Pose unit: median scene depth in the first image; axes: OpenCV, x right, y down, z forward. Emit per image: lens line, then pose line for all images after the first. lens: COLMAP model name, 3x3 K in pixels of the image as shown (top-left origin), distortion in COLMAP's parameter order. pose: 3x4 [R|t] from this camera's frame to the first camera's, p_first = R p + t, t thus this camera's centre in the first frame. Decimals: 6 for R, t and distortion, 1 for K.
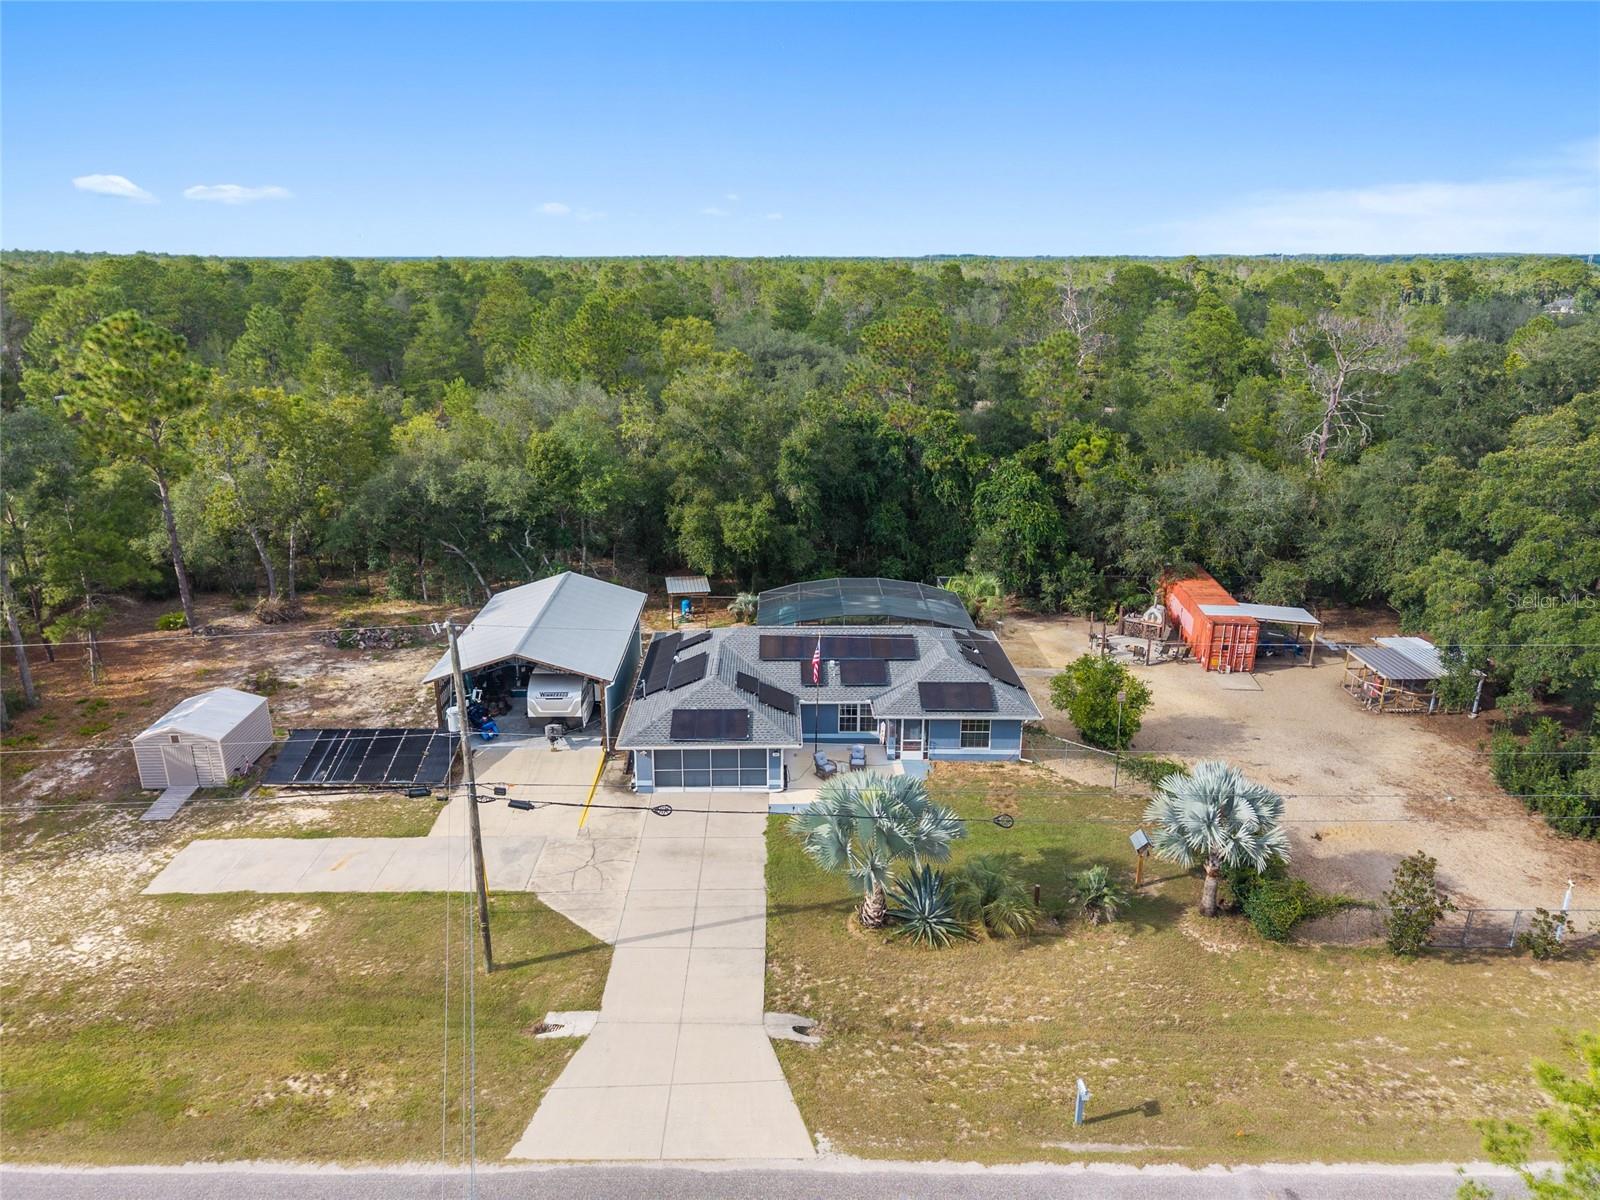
lens RADIAL K [[1067.9, 0, 790.7], [0, 1067.9, 593.6], [0, 0, 1]] dist [0.036478, -0.035735]
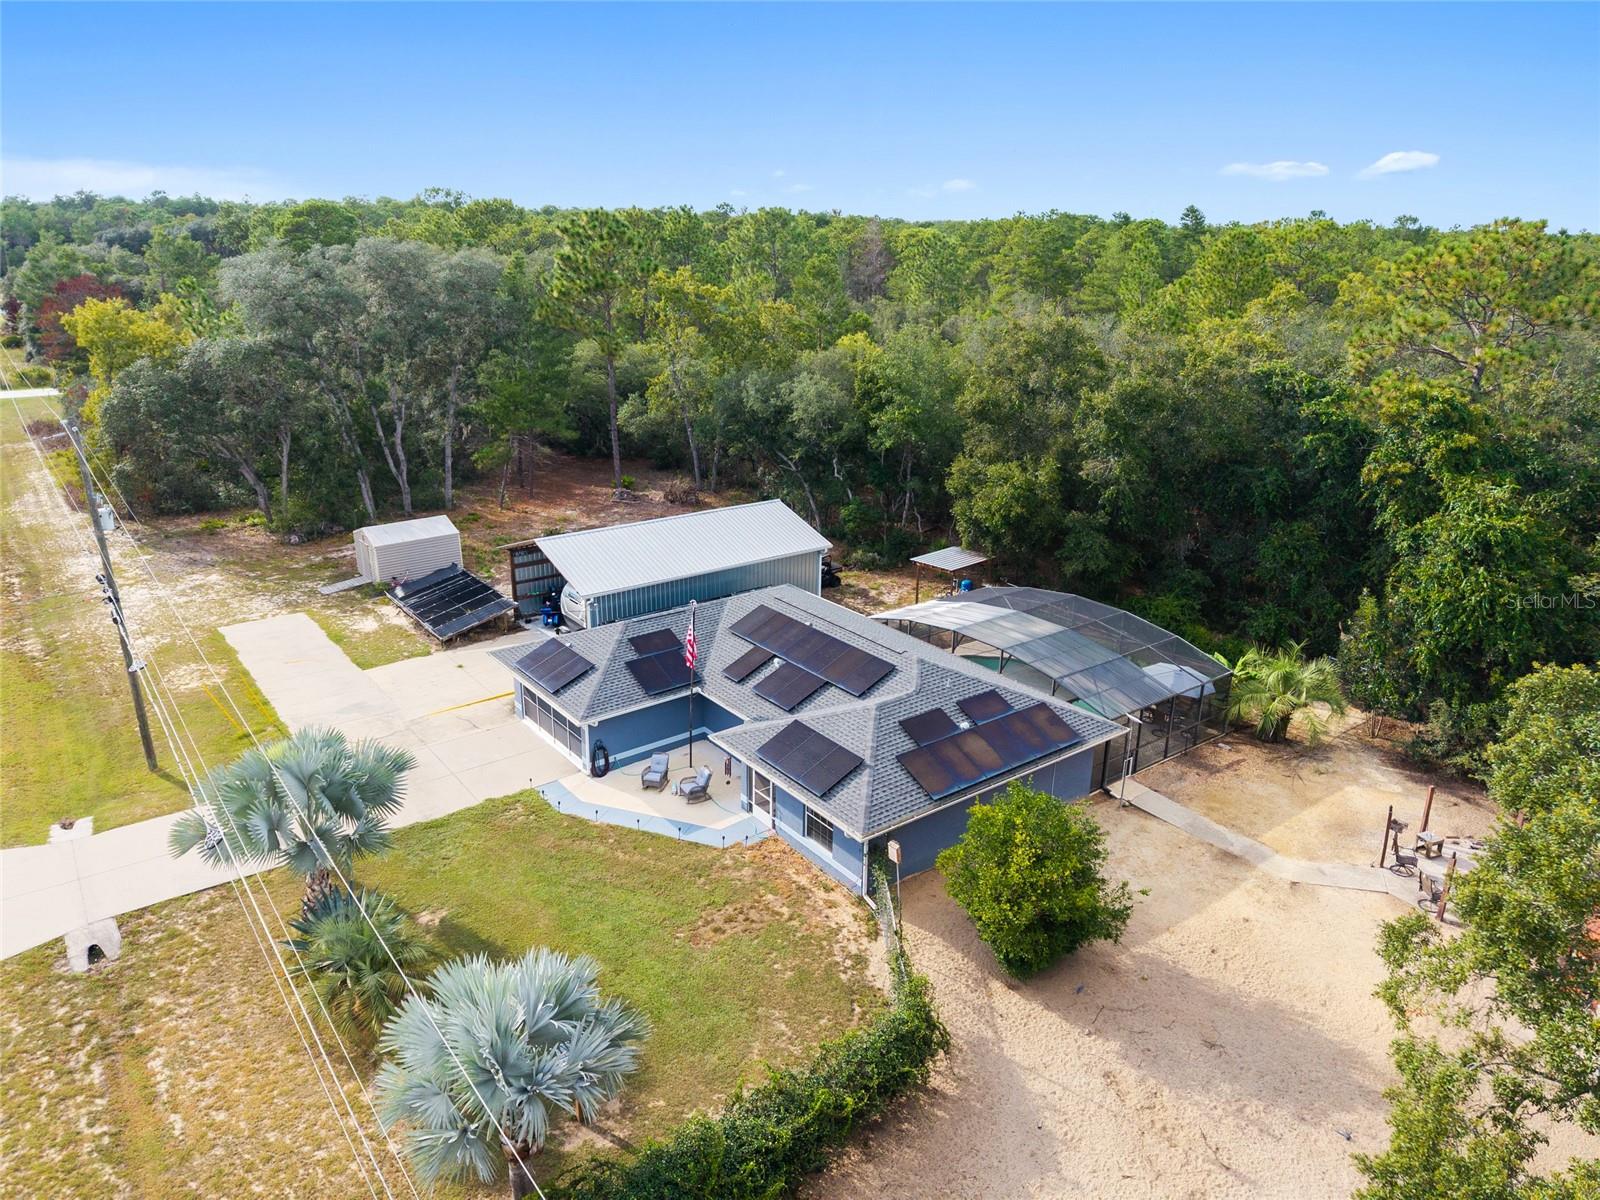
lens RADIAL K [[1067.9, 0, 779.4], [0, 1067.9, 602.1], [0, 0, 1]] dist [0.036478, -0.035735]
pose [[0.589695, 0.269910, -0.761188, 0.590780], [-0.249429, 0.957291, 0.146213, -0.082260], [0.768144, 0.103641, 0.631834, 0.542653]]
